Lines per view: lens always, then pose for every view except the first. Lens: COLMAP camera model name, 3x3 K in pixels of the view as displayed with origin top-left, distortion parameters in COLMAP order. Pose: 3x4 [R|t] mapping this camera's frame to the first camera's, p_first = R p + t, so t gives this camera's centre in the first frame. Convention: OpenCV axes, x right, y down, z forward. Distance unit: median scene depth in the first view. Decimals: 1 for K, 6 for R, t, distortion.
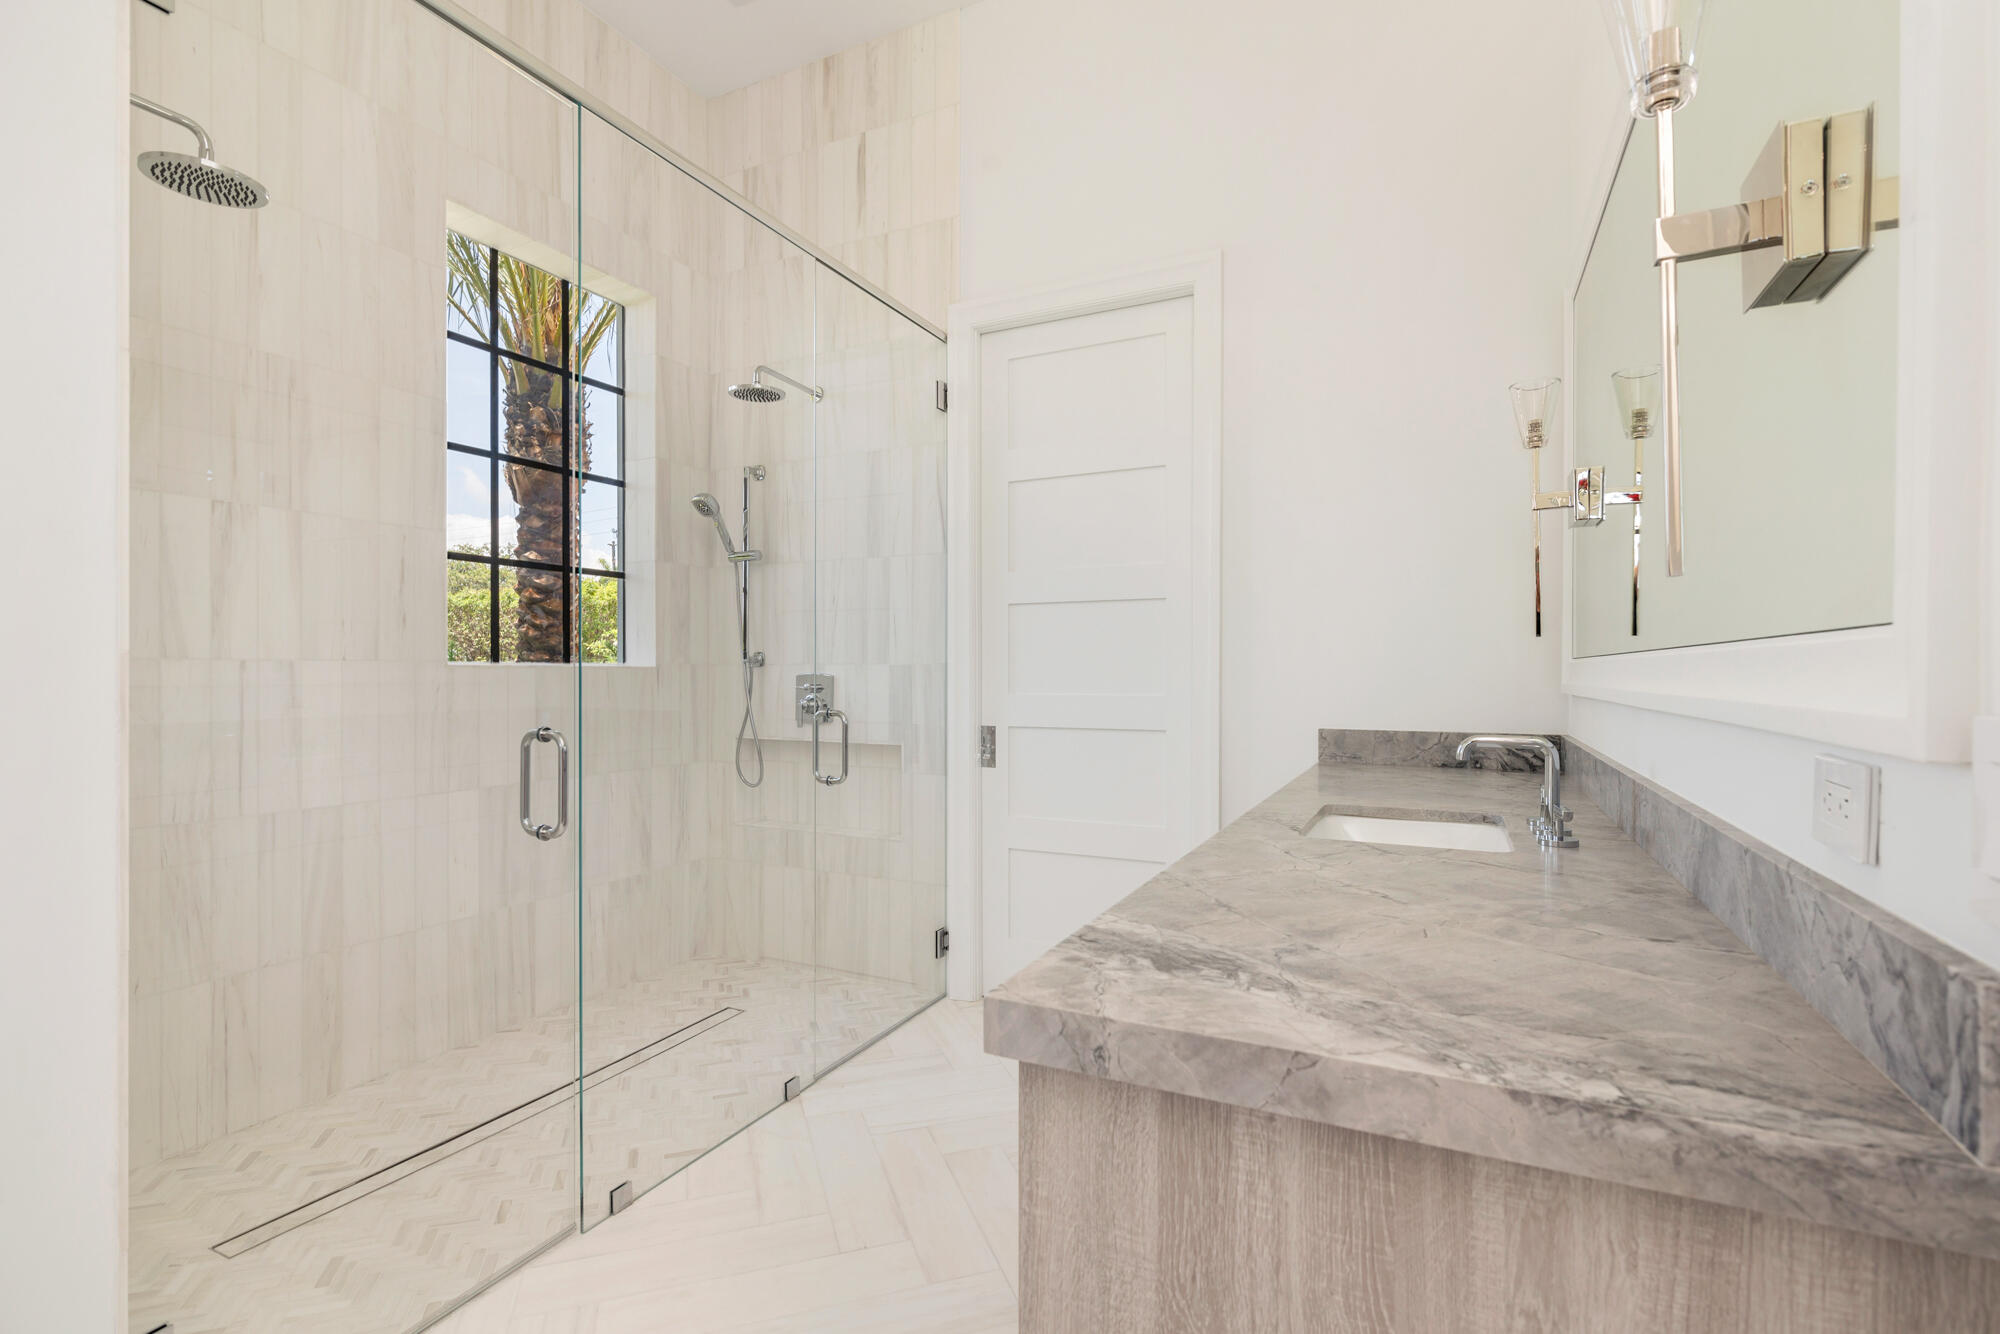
lens RADIAL K [[921.4, 0, 1002.7], [0, 921.4, 671.7], [0, 0, 1]] dist [0.000100, 0.000299]
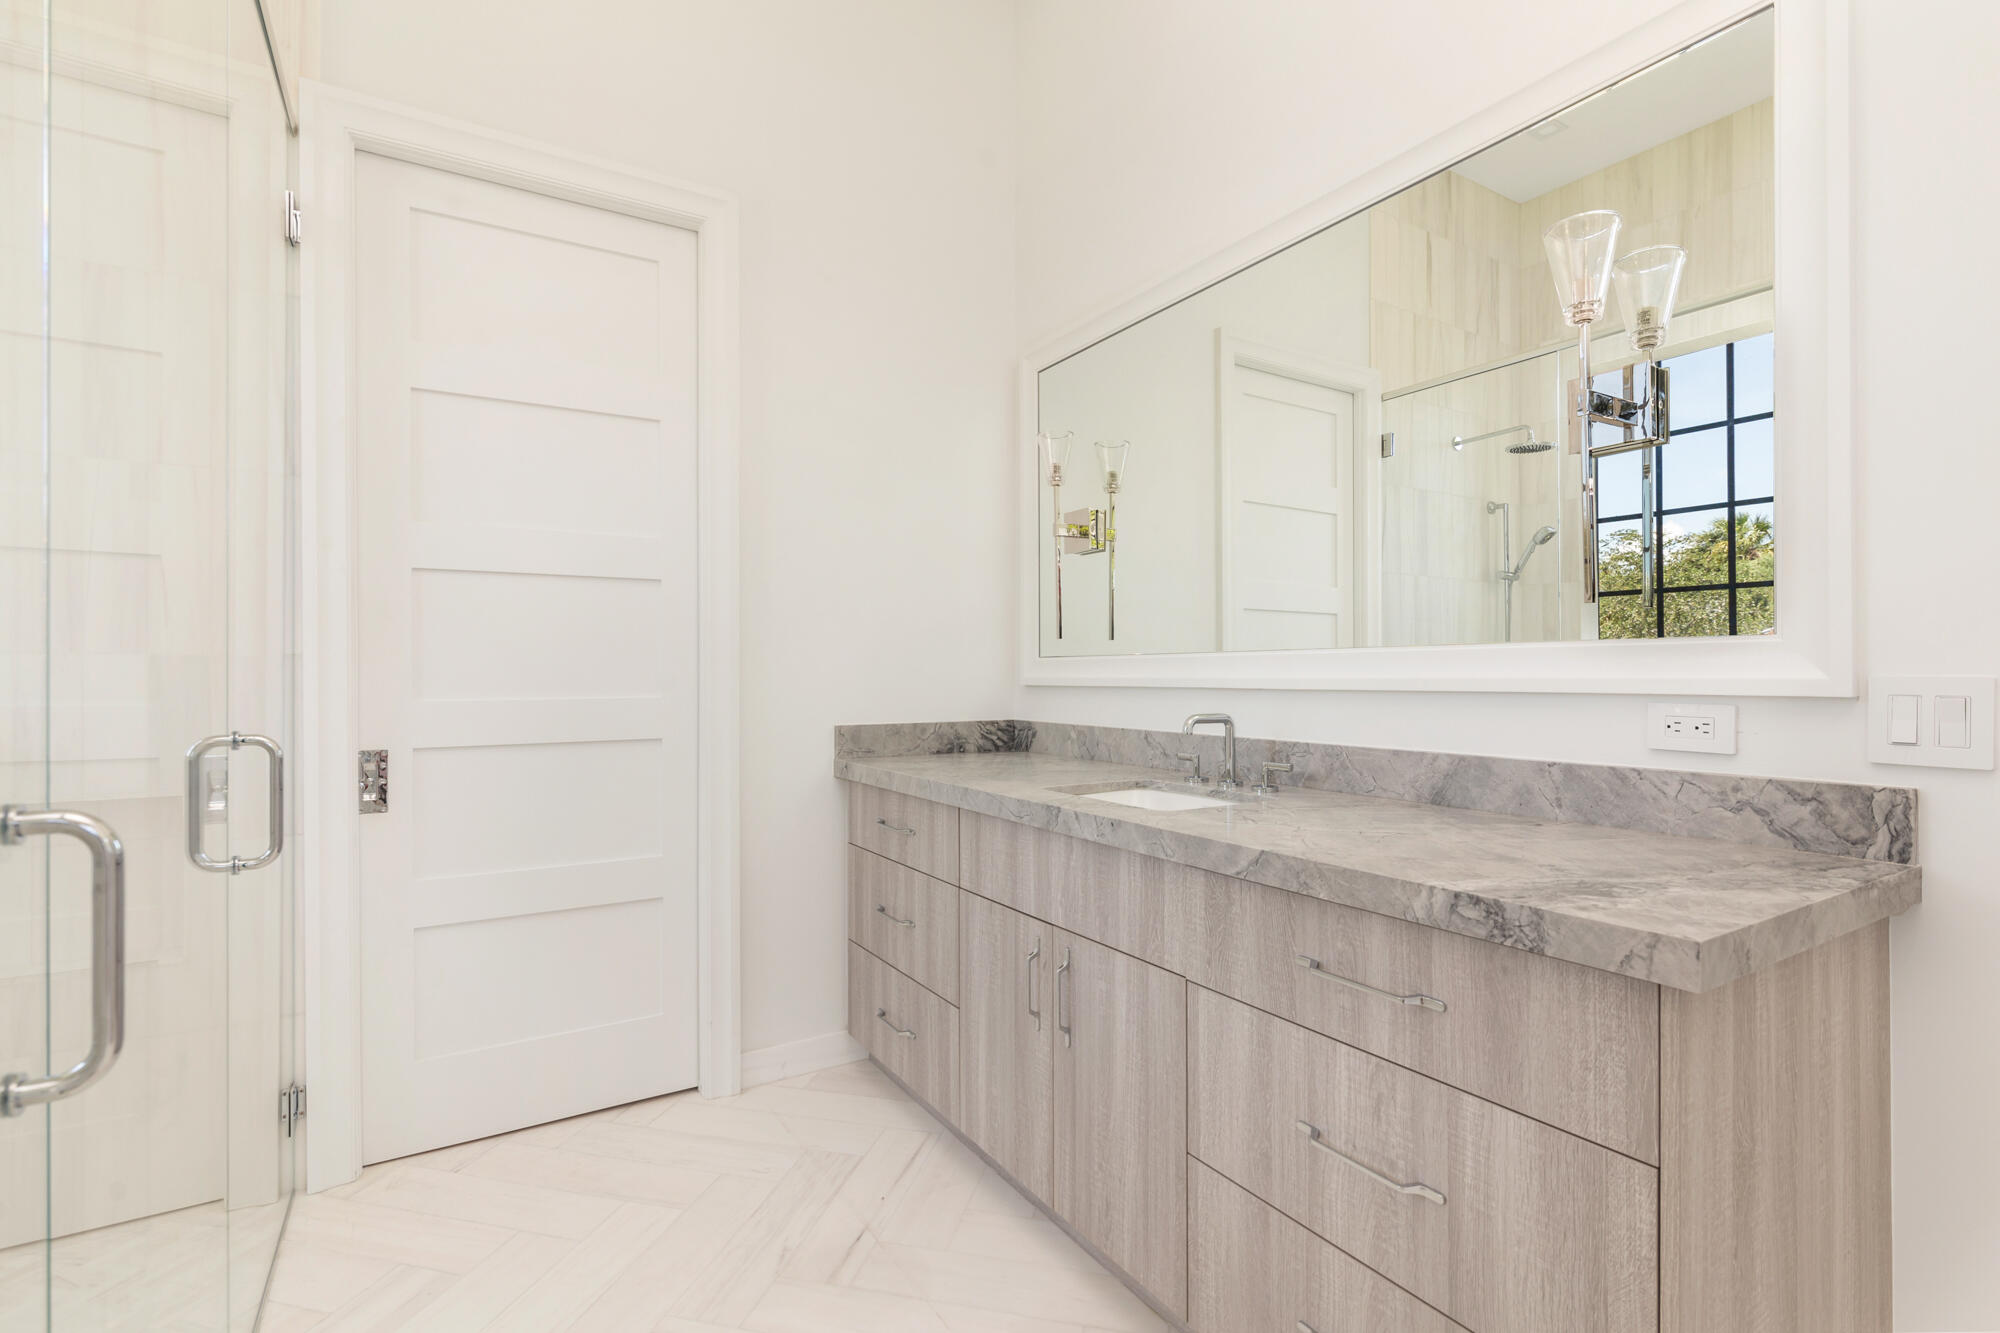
lens RADIAL K [[922.8, 0, 1004.0], [0, 922.8, 665.6], [0, 0, 1]] dist [-0.001733, 0.000985]
pose [[0.533458, 0.005775, 0.845807, -0.410632], [0.004689, 0.999941, -0.009785, 0.008179], [-0.845813, 0.009186, 0.533400, 0.326320]]
